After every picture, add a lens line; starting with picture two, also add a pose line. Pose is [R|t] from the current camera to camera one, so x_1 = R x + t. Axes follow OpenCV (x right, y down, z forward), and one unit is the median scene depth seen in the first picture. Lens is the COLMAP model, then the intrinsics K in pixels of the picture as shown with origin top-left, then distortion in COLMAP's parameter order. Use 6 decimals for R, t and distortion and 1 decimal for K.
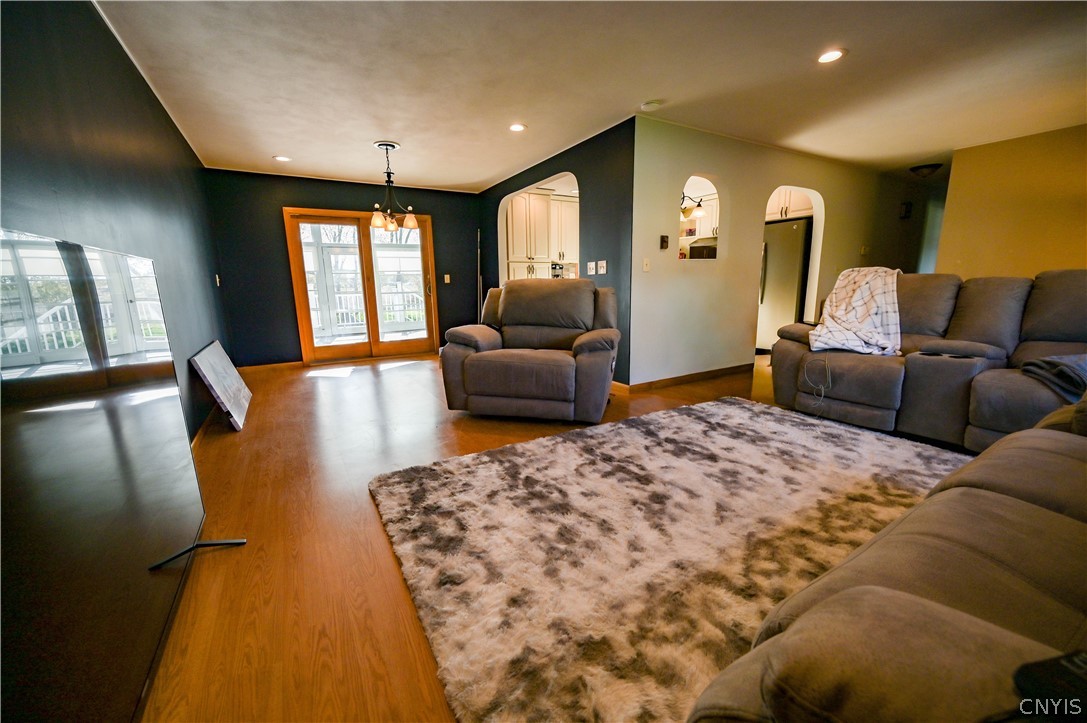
lens RADIAL K [[425.4, 0, 539.9], [0, 425.4, 361.3], [0, 0, 1]] dist [-0.000338, 0.000046]
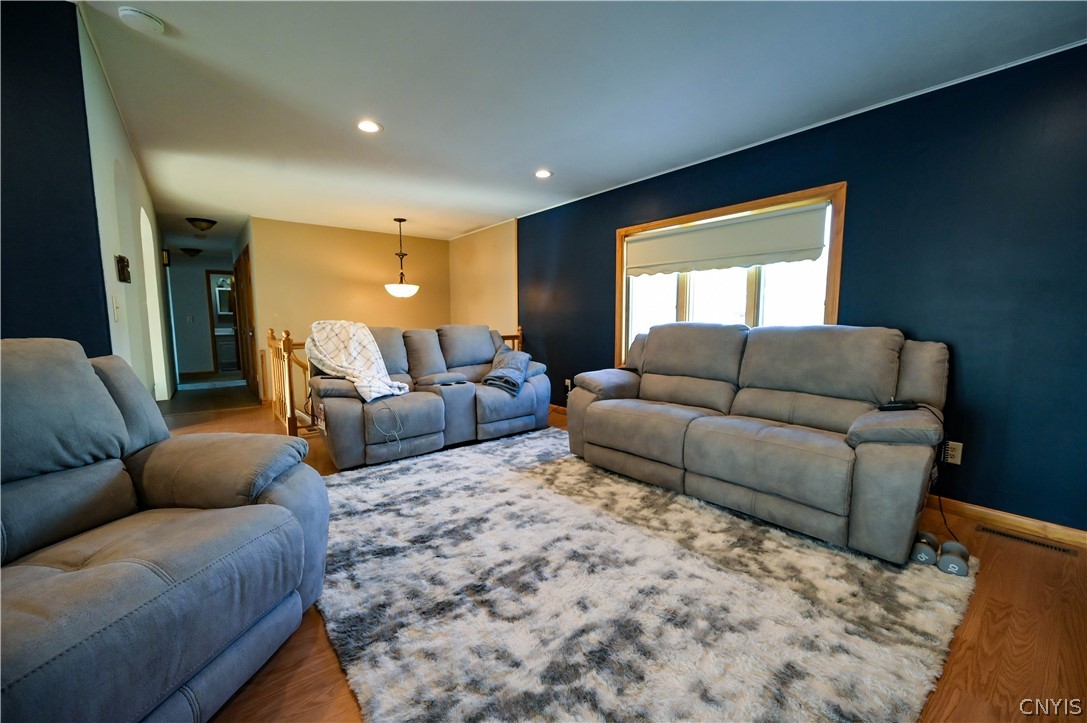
lens RADIAL K [[425.4, 0, 539.9], [0, 425.4, 361.3], [0, 0, 1]] dist [-0.000338, 0.000046]
pose [[-0.142977, -0.079707, 0.986511, -0.503069], [0.189040, 0.976202, 0.106272, -0.186516], [-0.971505, 0.201684, -0.124507, 0.884927]]
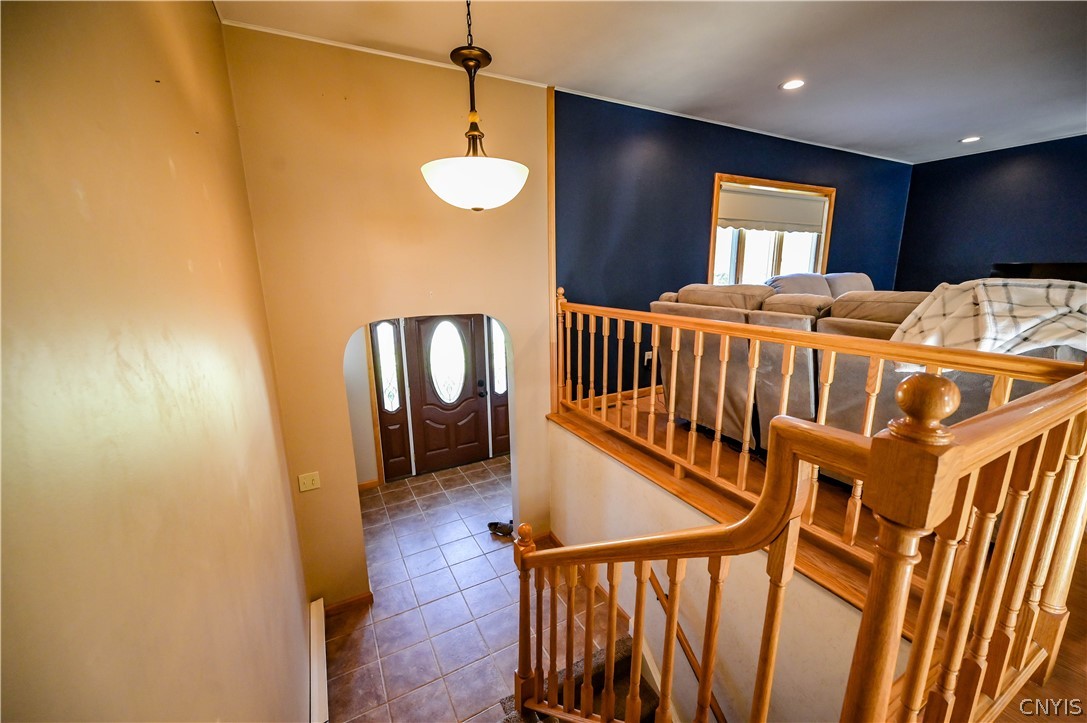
lens RADIAL K [[425.4, 0, 539.9], [0, 425.4, 361.3], [0, 0, 1]] dist [-0.000338, 0.000046]
pose [[-0.998414, 0.024792, 0.050537, 1.665056], [0.042748, 0.918038, 0.394182, -0.459238], [-0.036622, 0.395717, -0.917642, 1.933033]]
